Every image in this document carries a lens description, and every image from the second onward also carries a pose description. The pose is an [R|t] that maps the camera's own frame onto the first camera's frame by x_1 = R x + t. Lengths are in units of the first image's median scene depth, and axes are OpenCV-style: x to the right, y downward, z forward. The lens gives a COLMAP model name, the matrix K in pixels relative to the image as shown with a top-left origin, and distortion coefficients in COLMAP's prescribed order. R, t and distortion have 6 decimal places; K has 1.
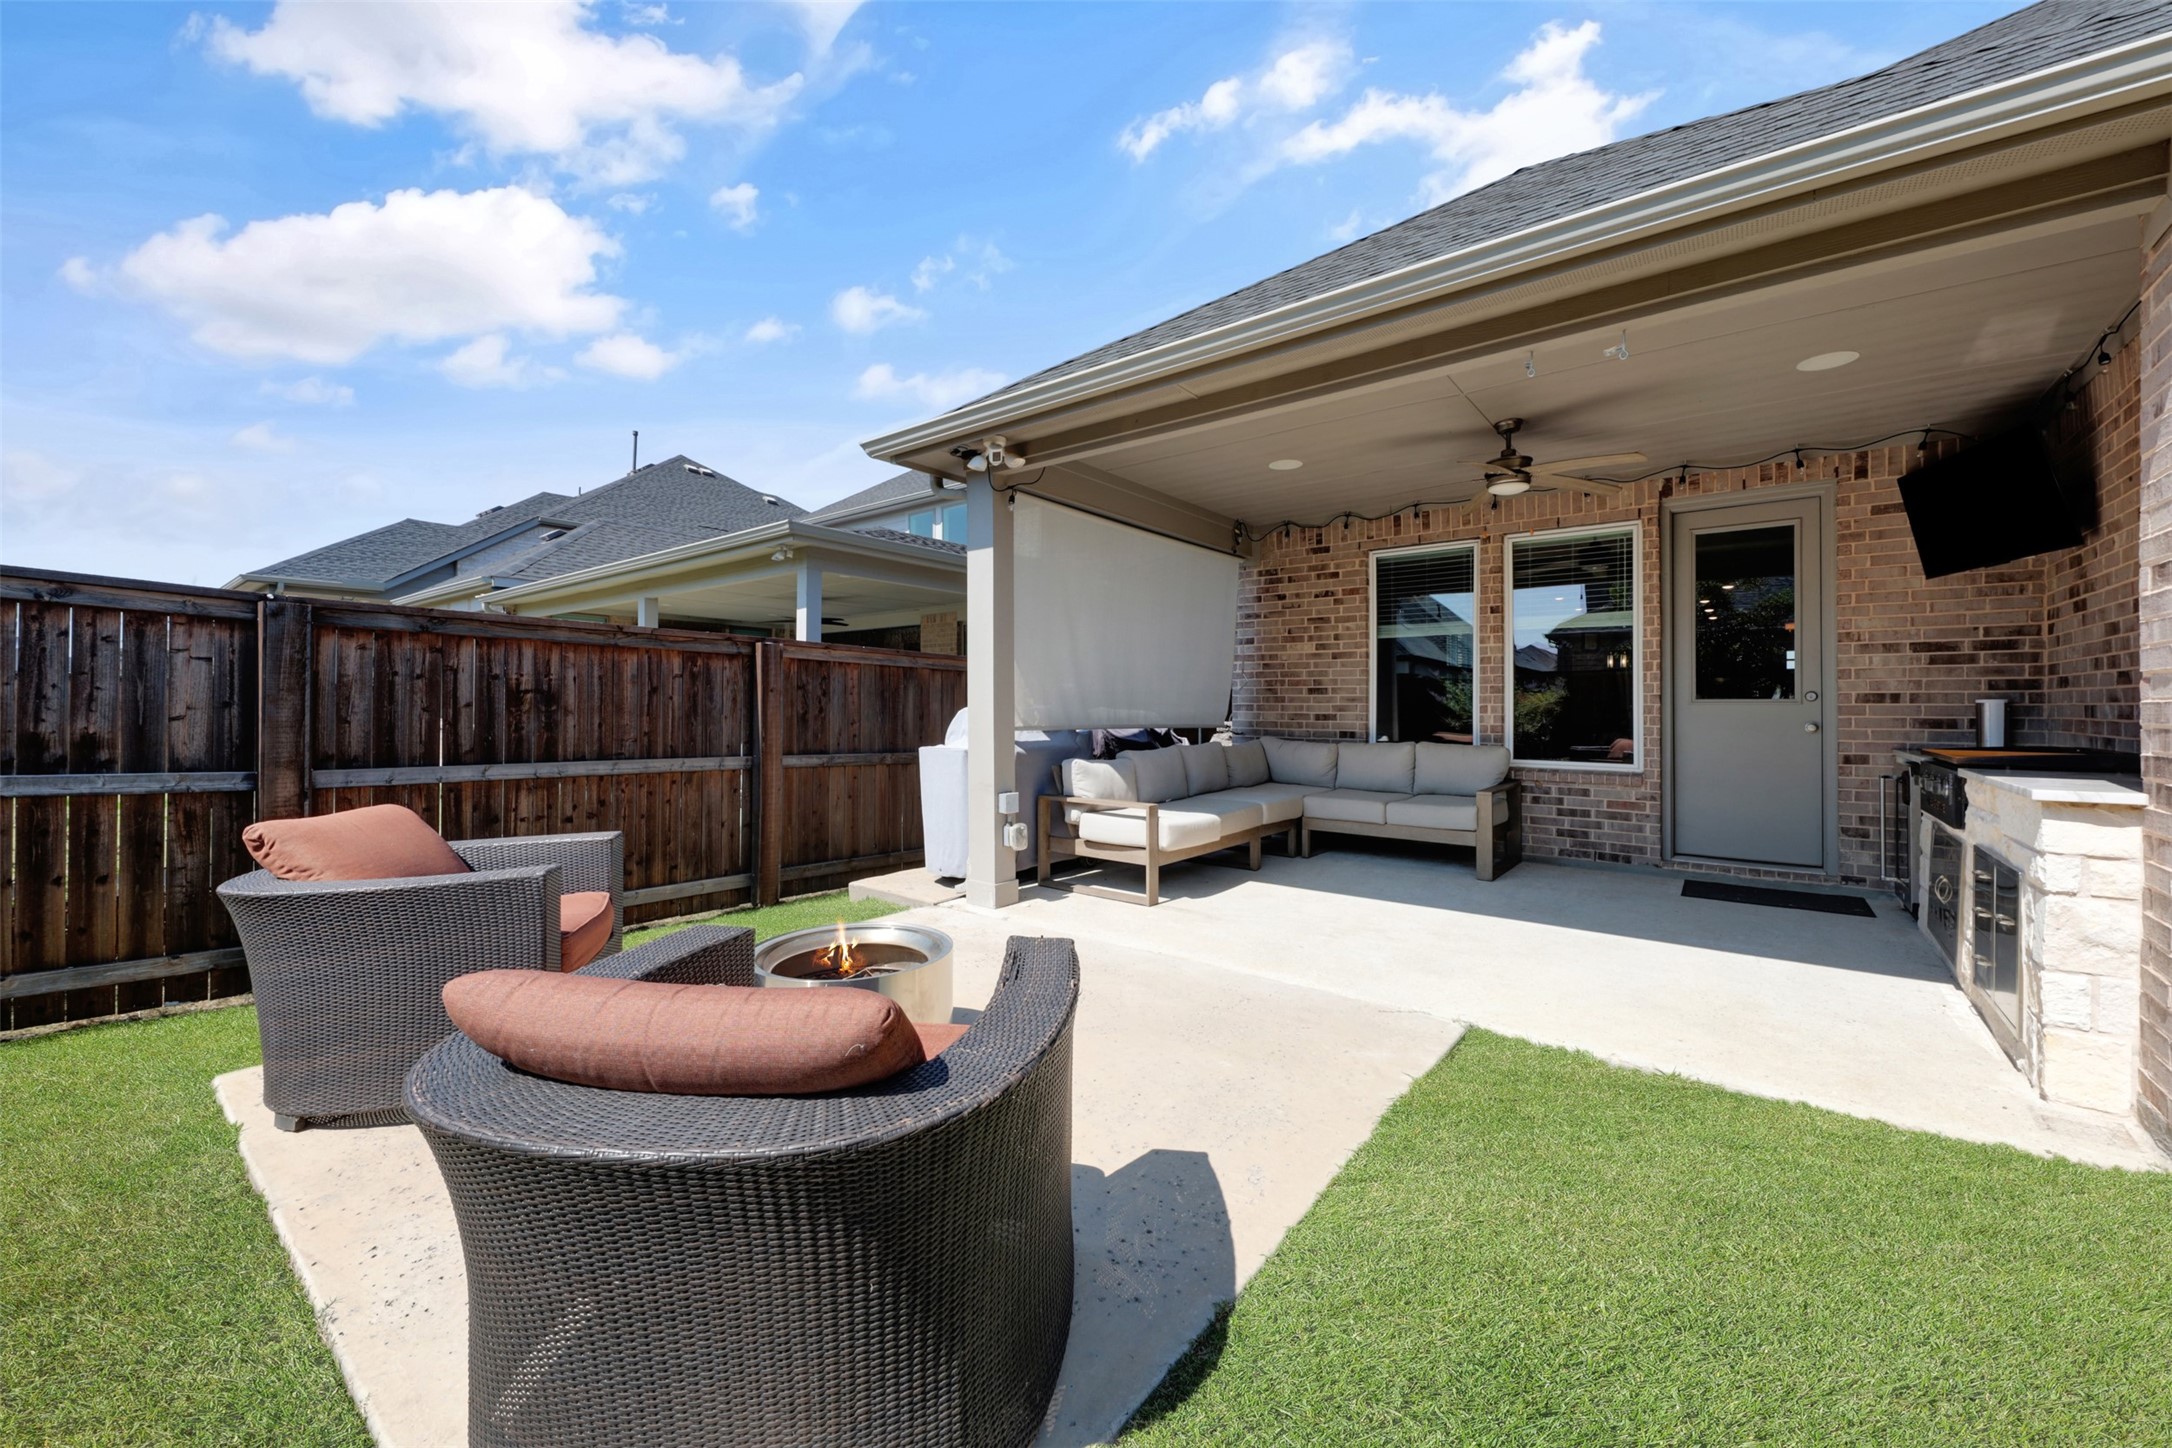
lens RADIAL K [[864.1, 0, 1087.1], [0, 864.1, 710.9], [0, 0, 1]] dist [0.001619, 0.000056]
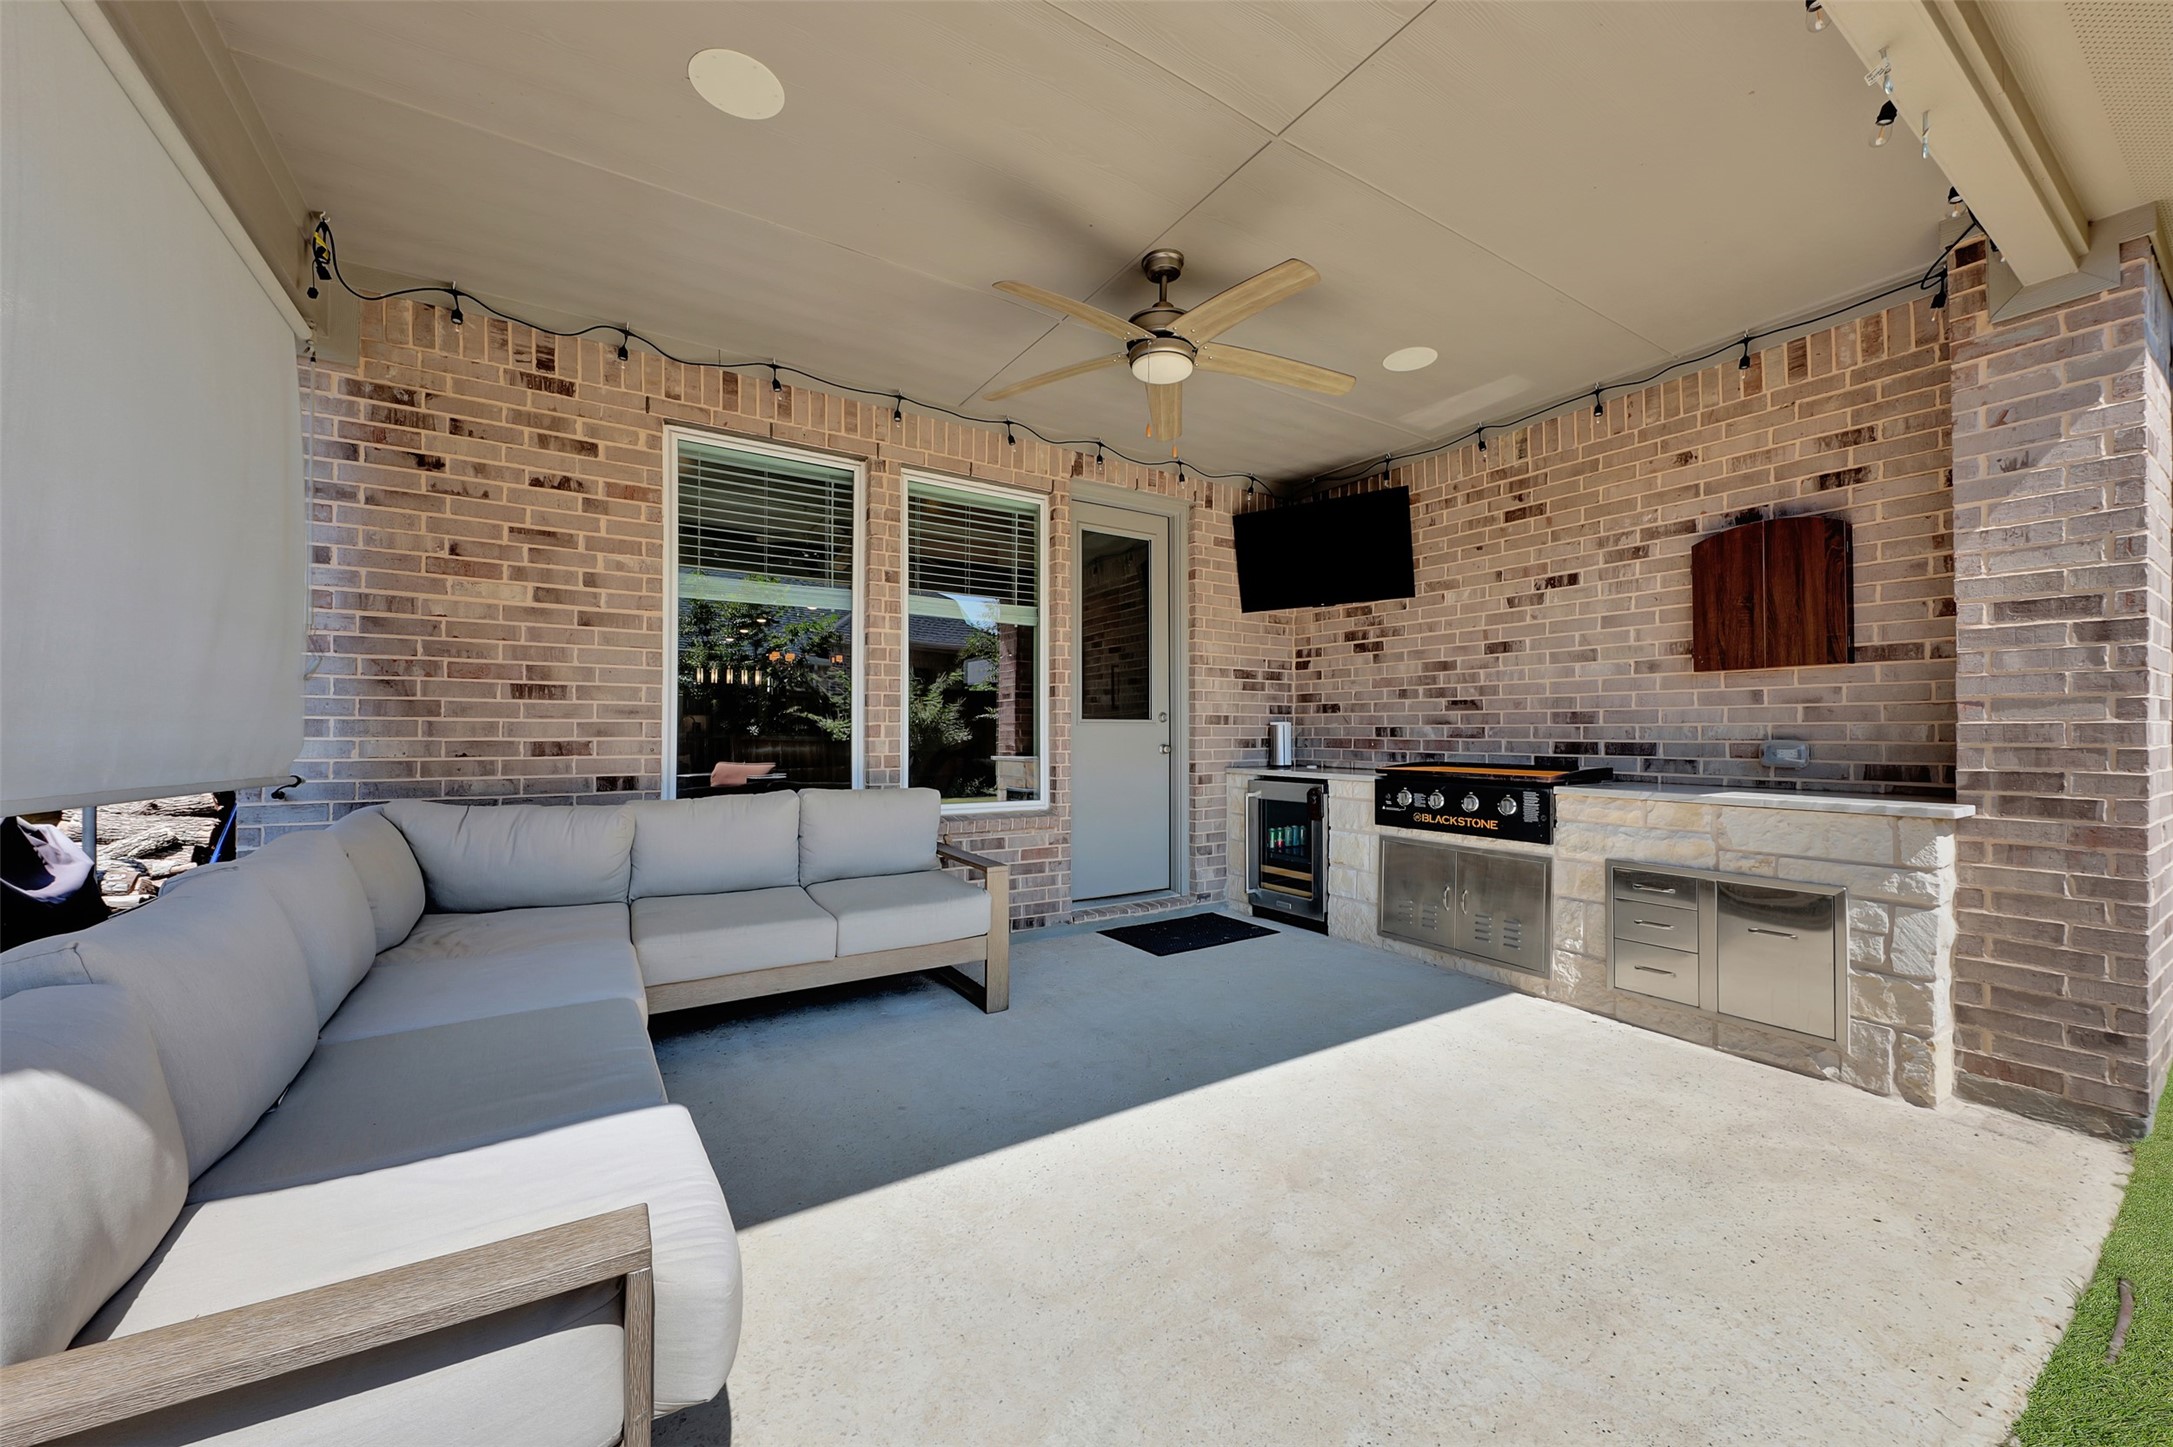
lens RADIAL K [[800.9, 0, 1088.4], [0, 800.9, 728.2], [0, 0, 1]] dist [0.002924, -0.000068]
pose [[0.312924, 0.002050, 0.949776, -0.046880], [0.003164, 0.999990, -0.003201, -0.001582], [-0.949773, 0.004007, 0.312914, 0.631212]]
